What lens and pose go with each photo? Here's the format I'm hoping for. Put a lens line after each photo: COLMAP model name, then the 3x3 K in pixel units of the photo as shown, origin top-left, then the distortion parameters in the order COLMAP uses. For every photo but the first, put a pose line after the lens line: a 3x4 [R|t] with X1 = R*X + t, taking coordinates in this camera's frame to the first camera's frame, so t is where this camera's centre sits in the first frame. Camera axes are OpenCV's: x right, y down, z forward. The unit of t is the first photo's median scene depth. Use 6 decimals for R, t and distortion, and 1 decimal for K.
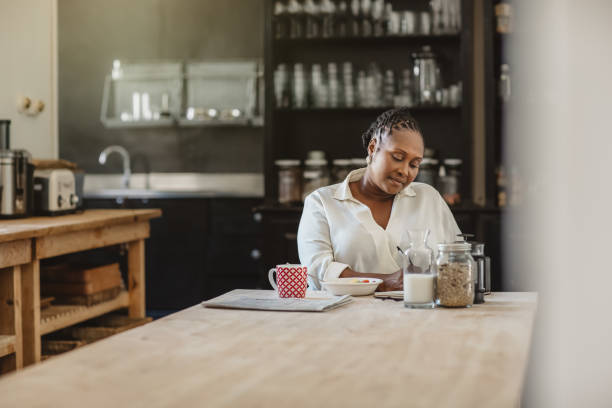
lens RADIAL K [[1273.3, 0, 306.0], [0, 1273.3, 204.0], [0, 0, 1]] dist [0.023465, 0.166708]
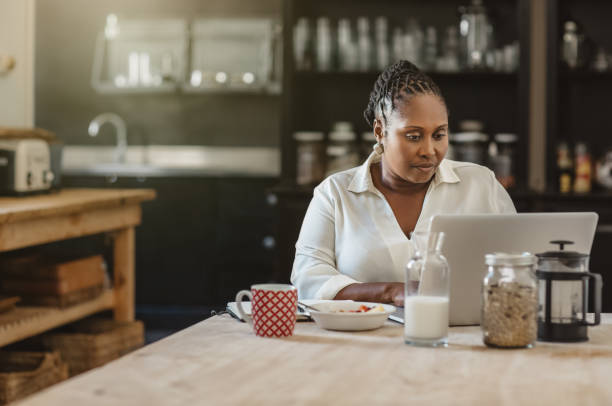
lens RADIAL K [[1273.3, 0, 306.0], [0, 1273.3, 203.0], [0, 0, 1]] dist [0.023465, 0.166708]
pose [[0.999814, 0.015047, -0.012073, -0.005200], [-0.014817, 0.999711, 0.018925, -0.004294], [0.012355, -0.018742, 0.999748, 0.161310]]
